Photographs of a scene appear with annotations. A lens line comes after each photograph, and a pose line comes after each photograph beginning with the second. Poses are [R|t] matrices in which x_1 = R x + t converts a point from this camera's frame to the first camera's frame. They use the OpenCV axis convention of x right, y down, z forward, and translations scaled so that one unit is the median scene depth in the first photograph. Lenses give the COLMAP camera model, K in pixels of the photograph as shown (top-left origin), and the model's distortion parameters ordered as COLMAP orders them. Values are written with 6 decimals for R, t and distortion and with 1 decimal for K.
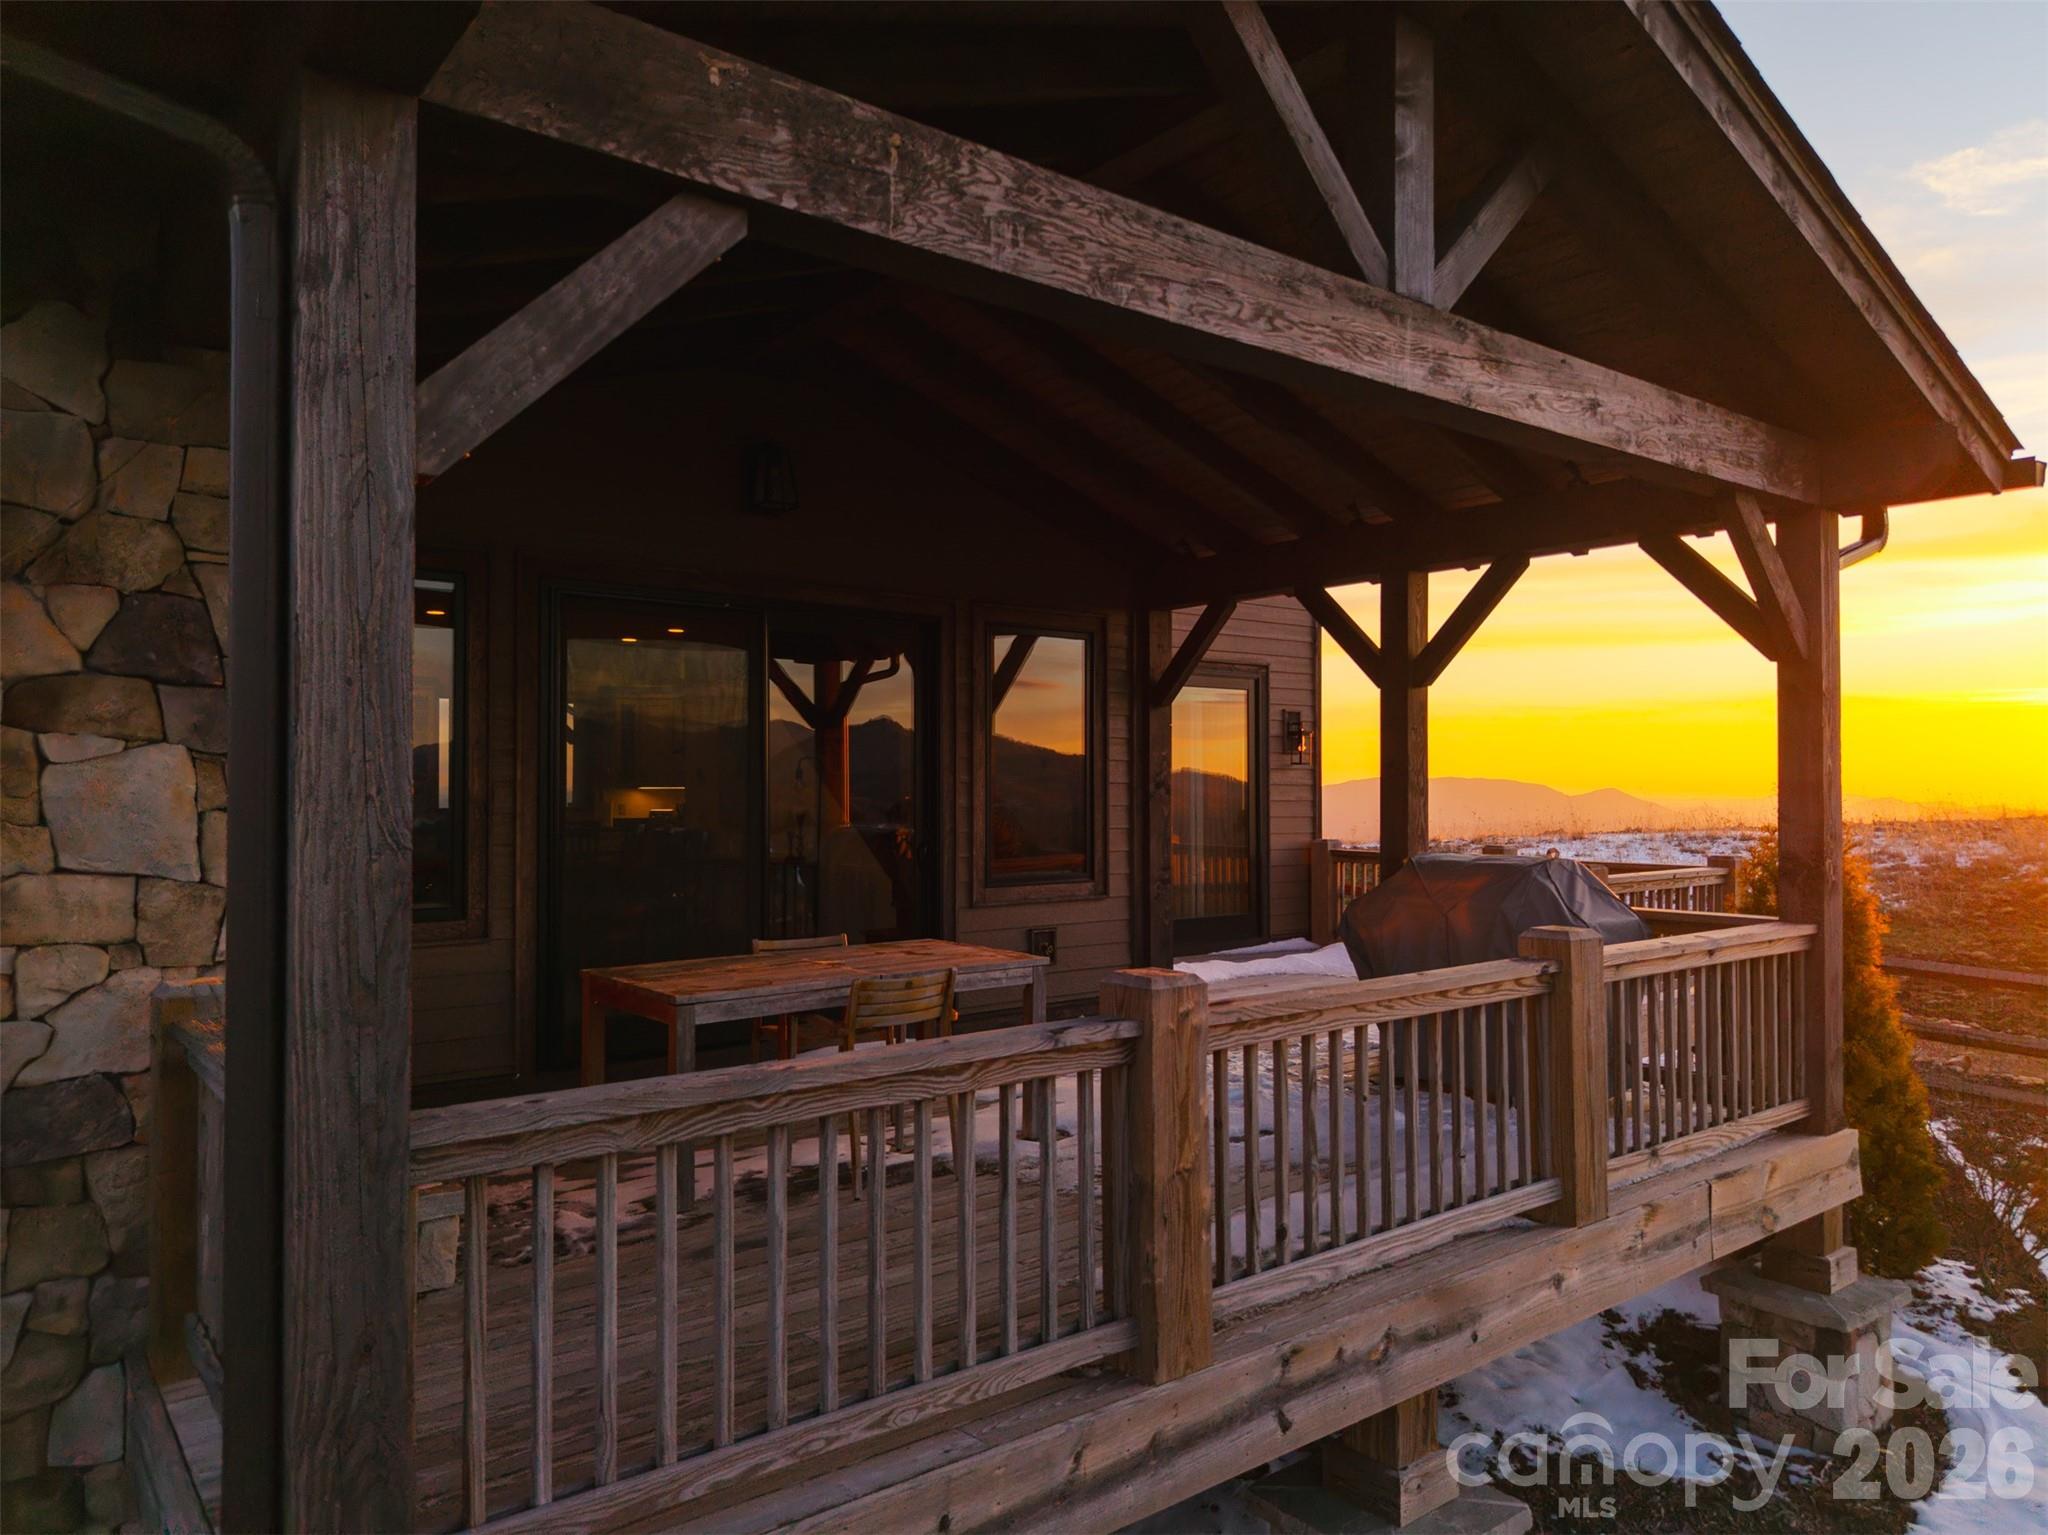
lens RADIAL K [[1388.7, 0, 1023.2], [0, 1388.7, 768.4], [0, 0, 1]] dist [0.015639, 0.000793]
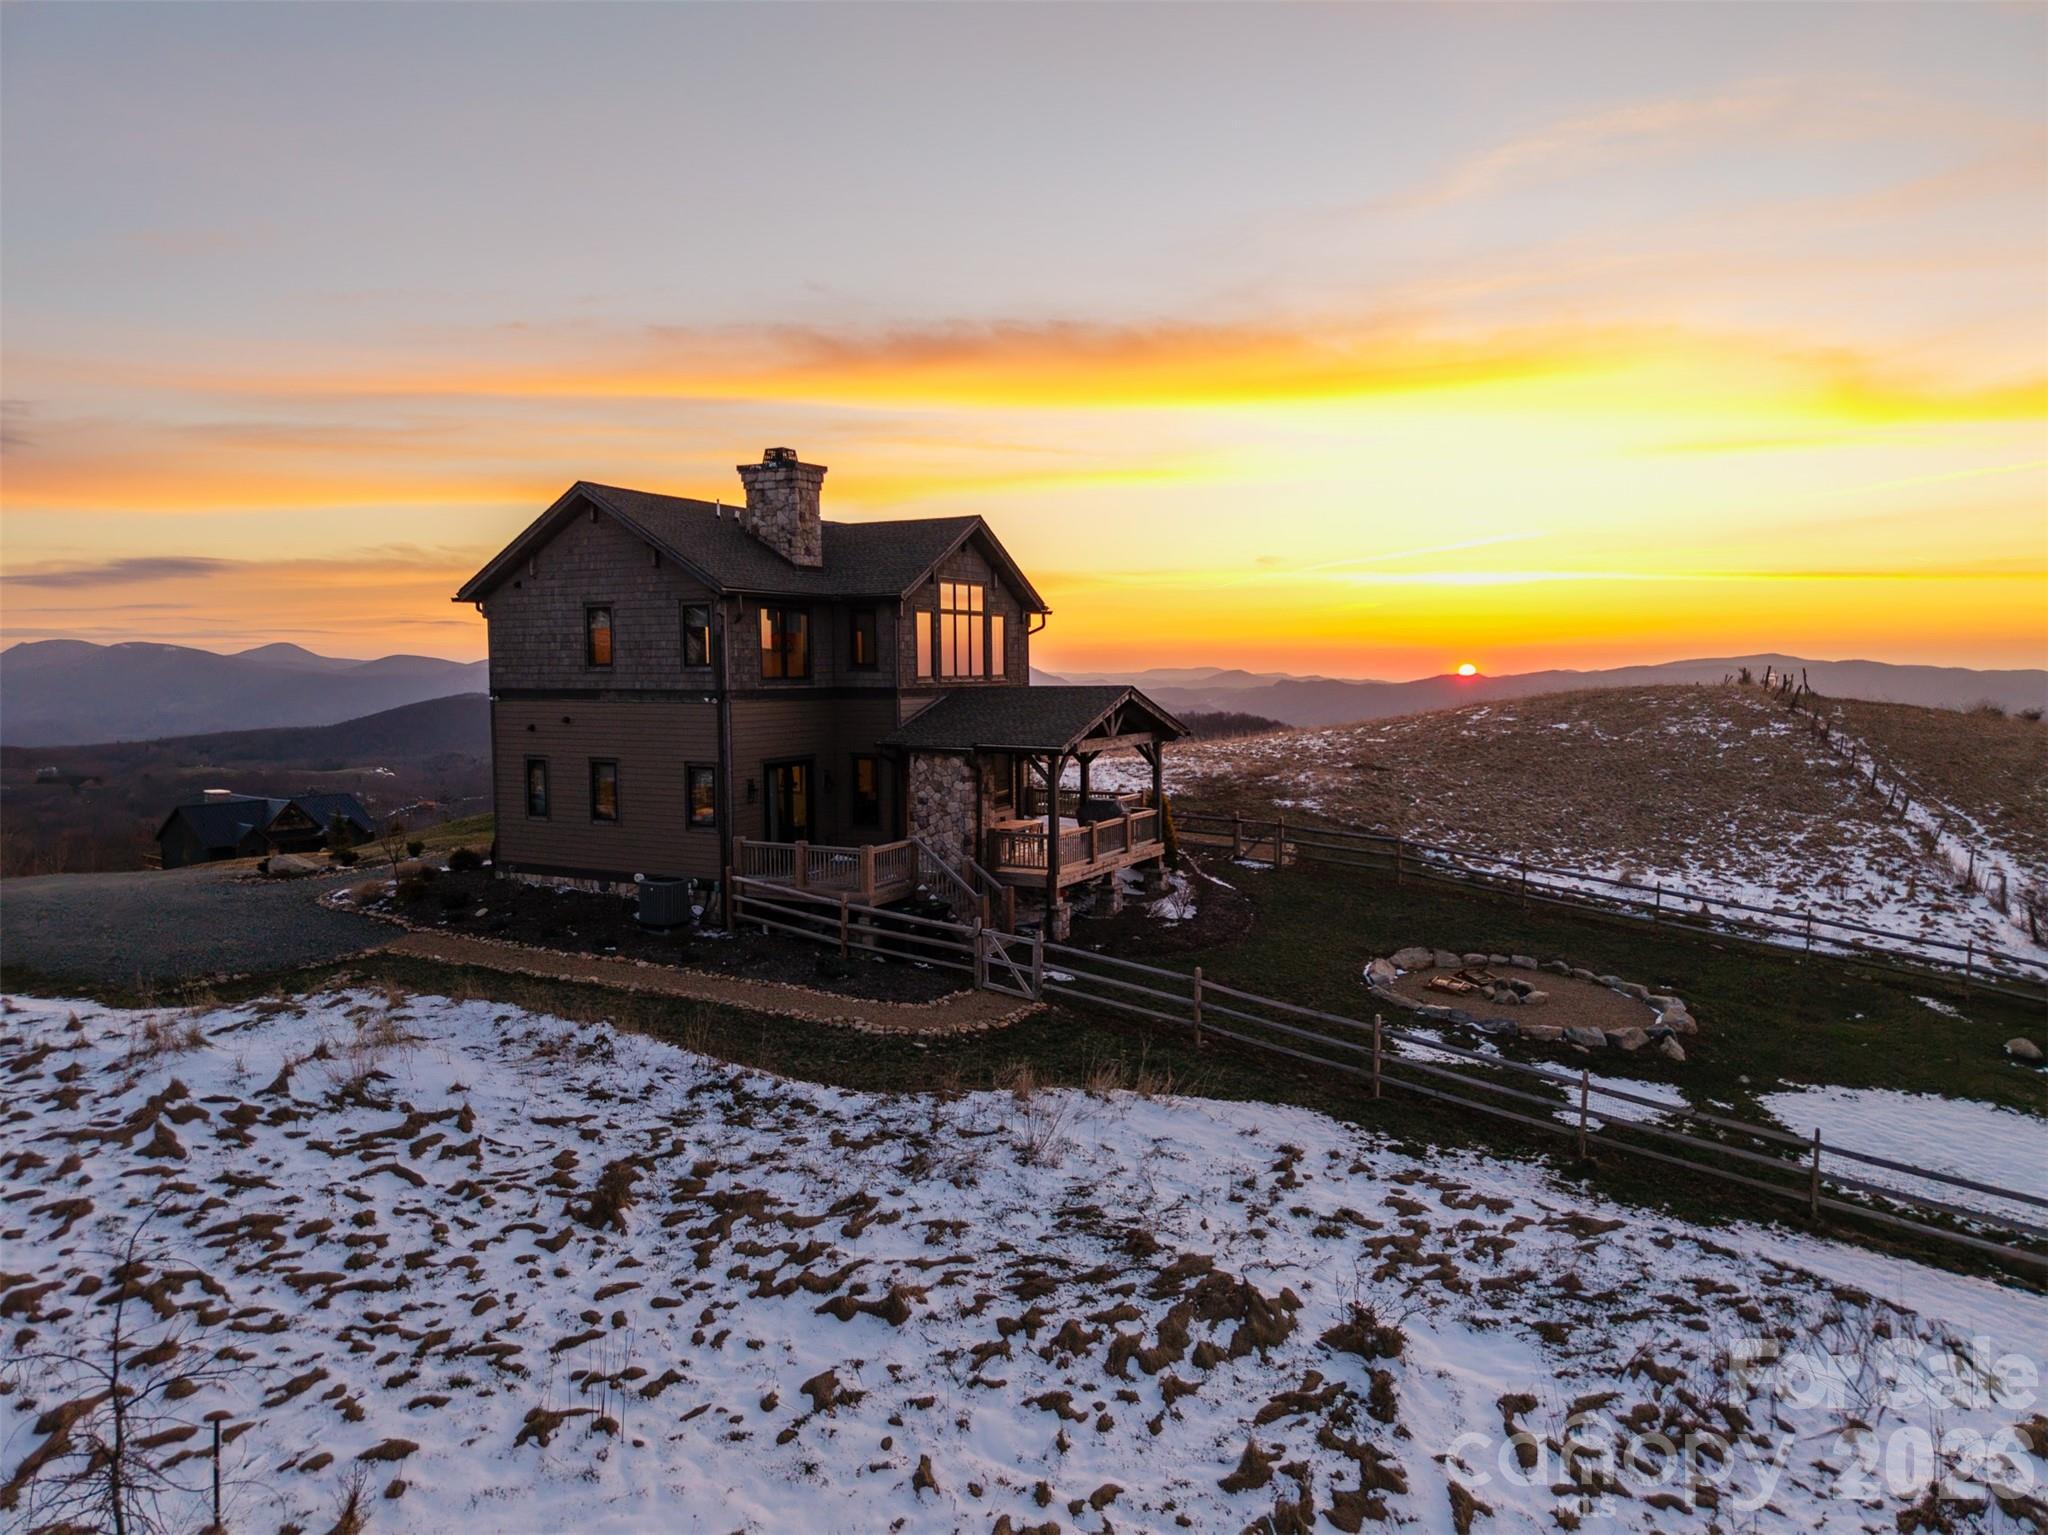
lens RADIAL K [[1388.7, 0, 1020.5], [0, 1388.7, 776.4], [0, 0, 1]] dist [0.015639, 0.000793]
pose [[0.917073, -0.031015, 0.397511, -1.941854], [-0.008022, 0.995333, 0.096167, -0.497132], [-0.398639, -0.091381, 0.912544, -3.484735]]
